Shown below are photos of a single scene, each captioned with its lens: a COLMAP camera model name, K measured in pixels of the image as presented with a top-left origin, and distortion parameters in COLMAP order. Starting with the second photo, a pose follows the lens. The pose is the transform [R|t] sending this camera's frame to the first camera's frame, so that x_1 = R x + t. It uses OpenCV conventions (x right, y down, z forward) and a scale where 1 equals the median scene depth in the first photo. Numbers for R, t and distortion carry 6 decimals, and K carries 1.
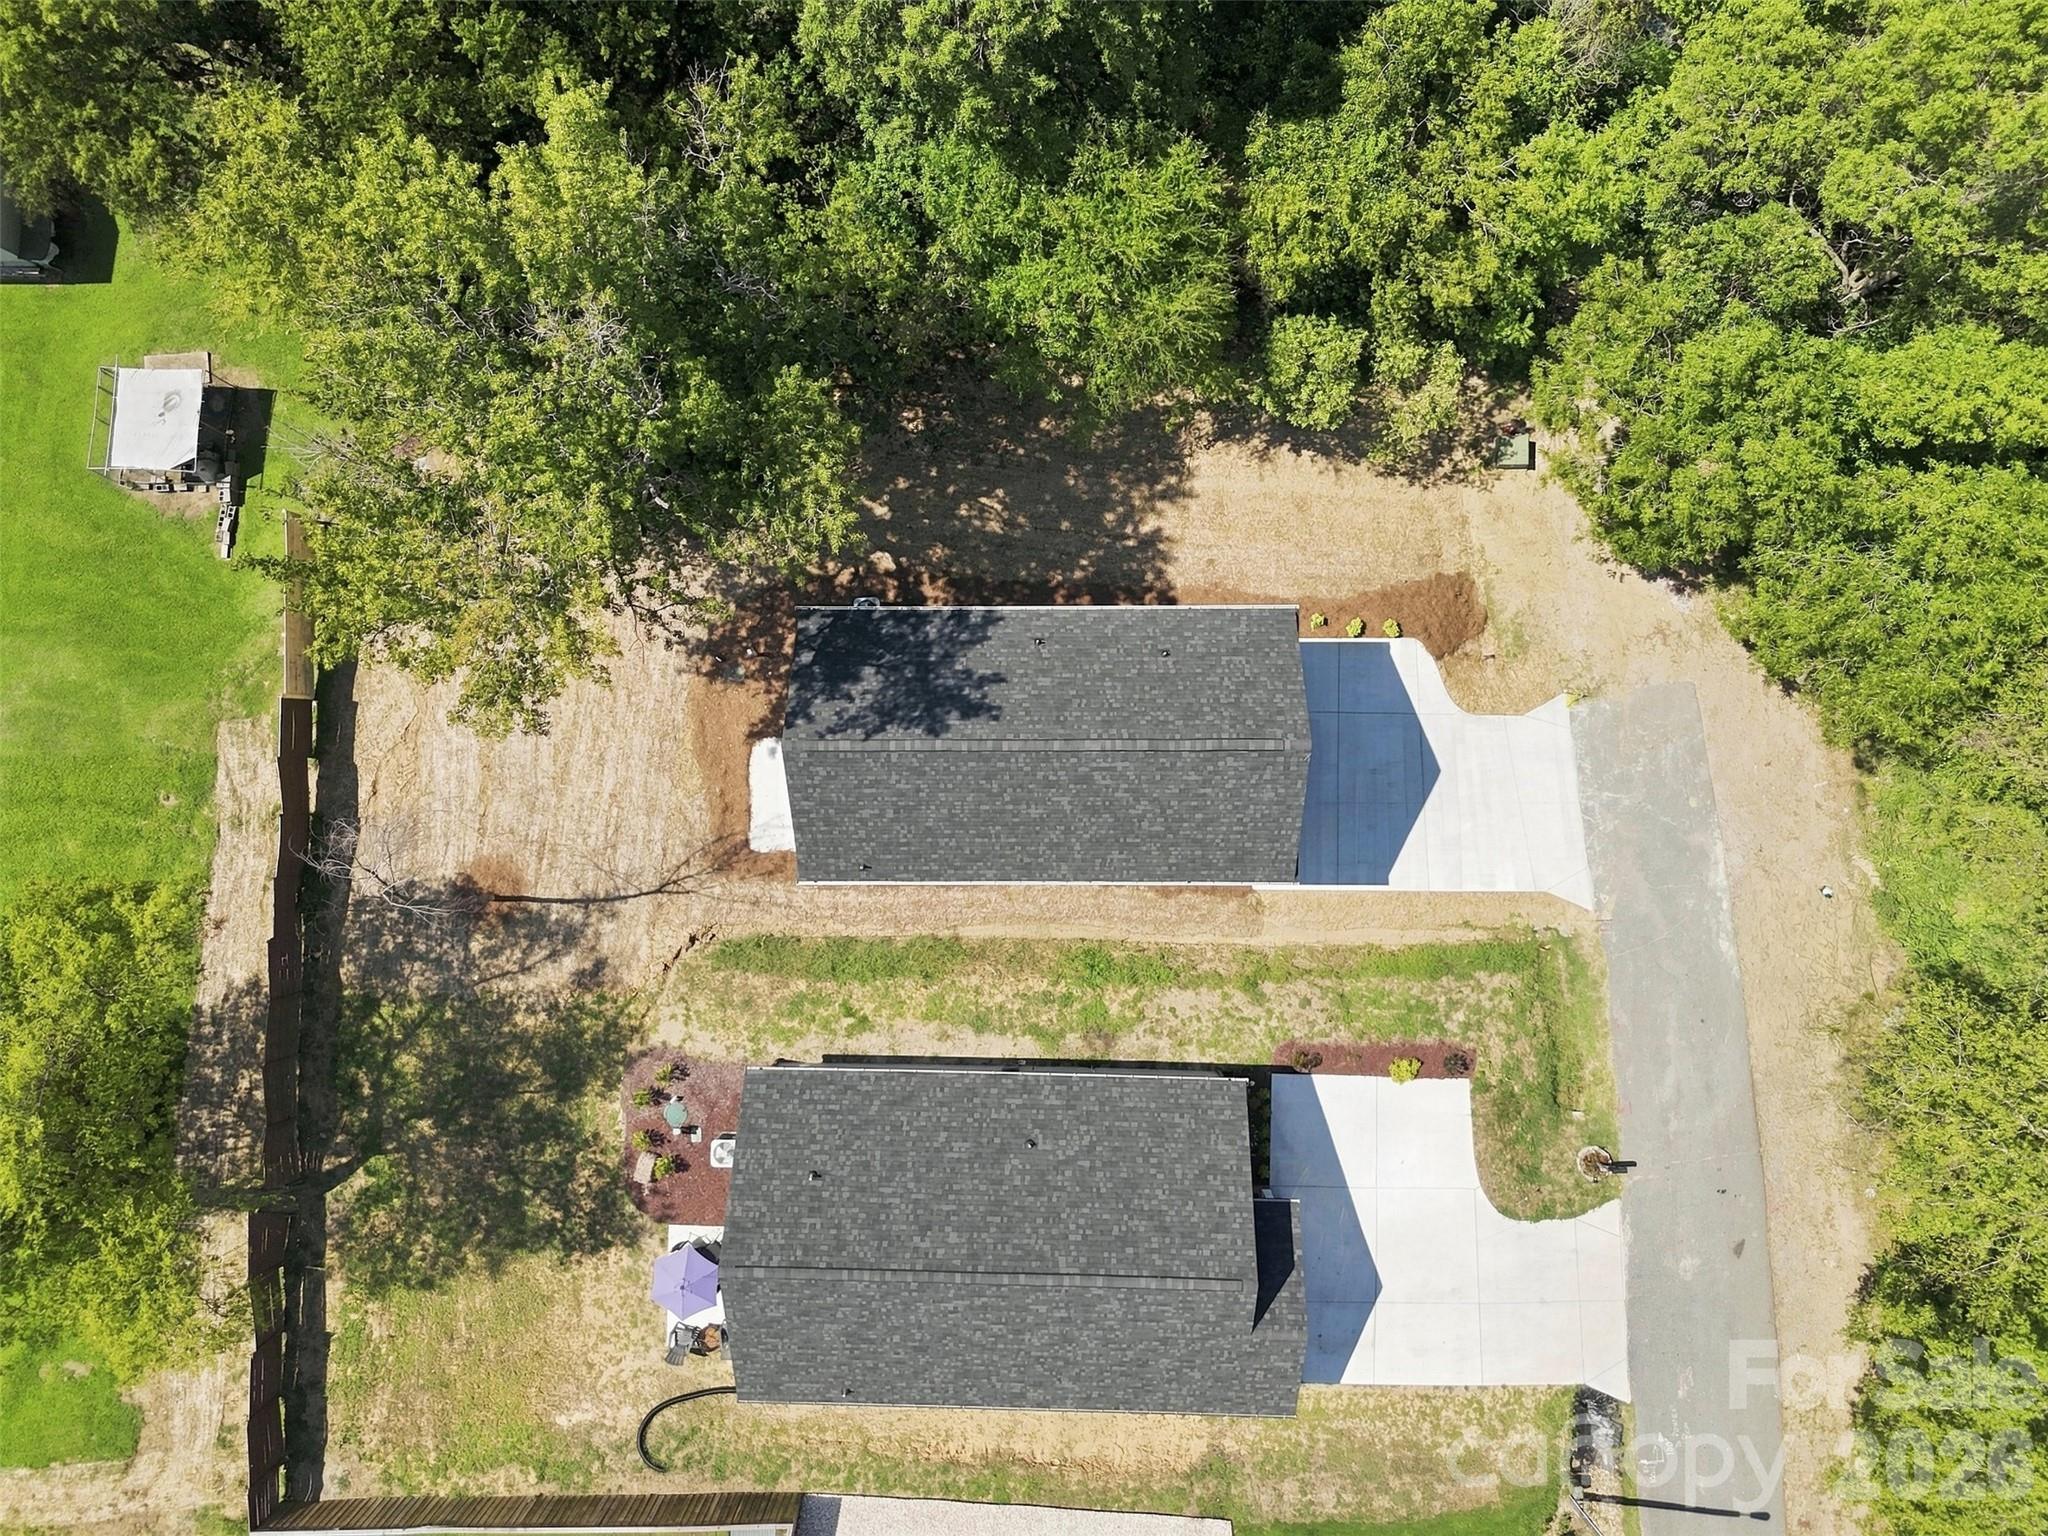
lens RADIAL K [[1527.0, 0, 1024.0], [0, 1527.0, 768.0], [0, 0, 1]] dist [0.036166, -0.004787]
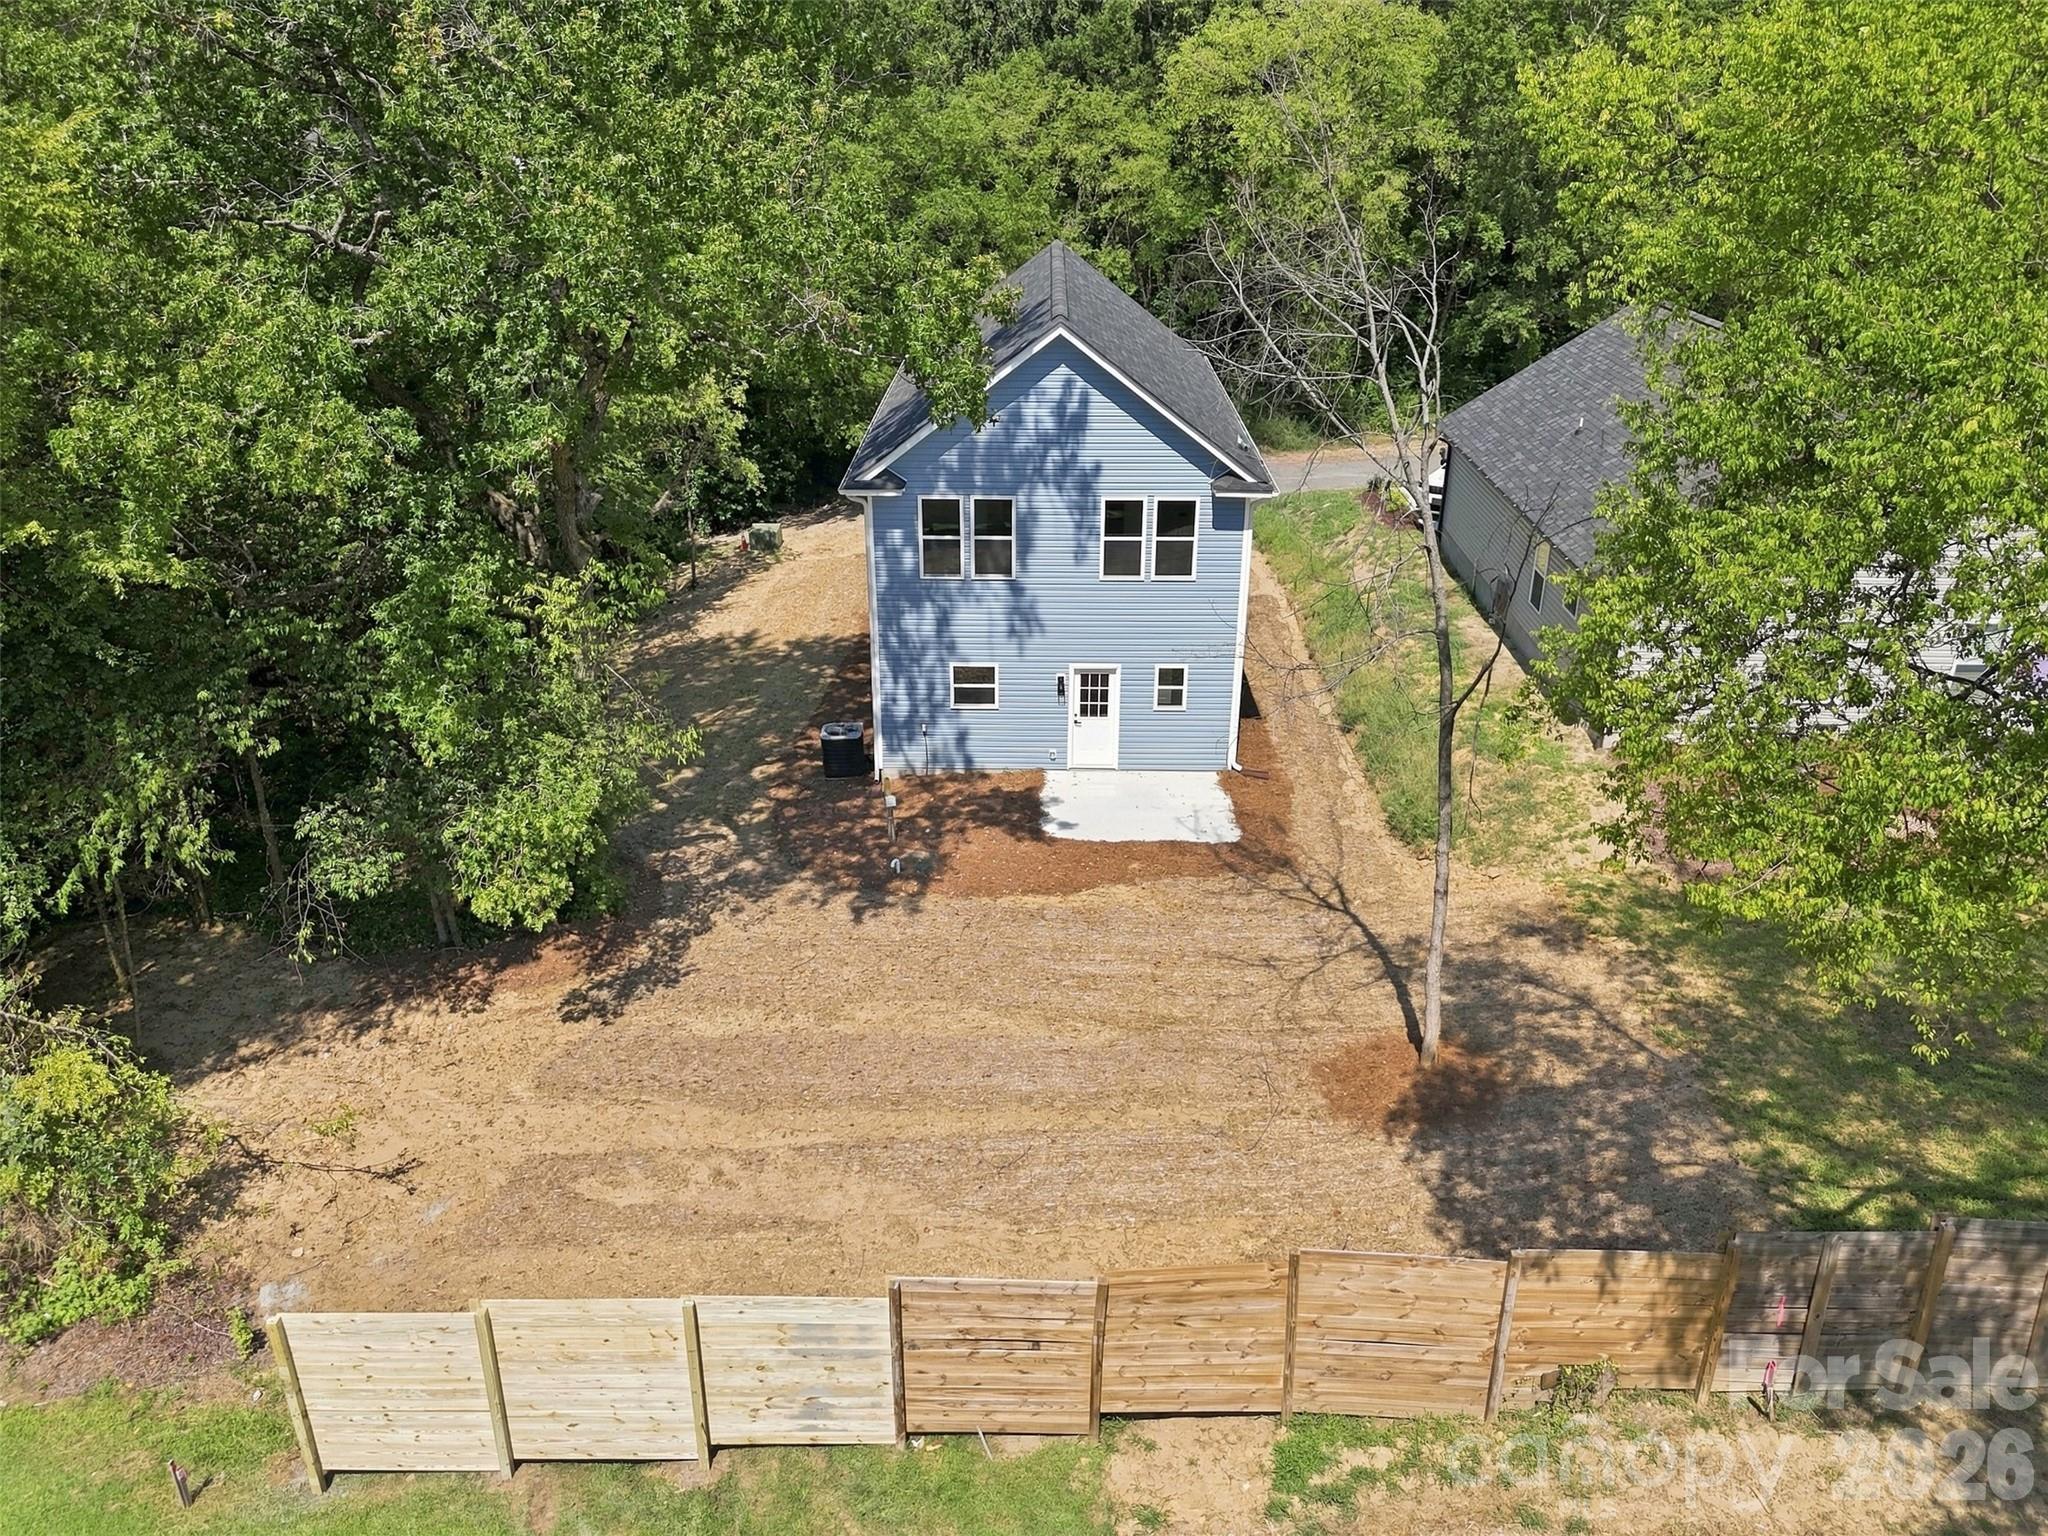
lens RADIAL K [[1527.0, 0, 1024.0], [0, 1527.0, 768.0], [0, 0, 1]] dist [0.036166, -0.004787]
pose [[0.019513, -0.393213, 0.919240, -0.695135], [0.999799, 0.003524, -0.019716, -0.015879], [0.004513, 0.919440, 0.393203, 0.770110]]
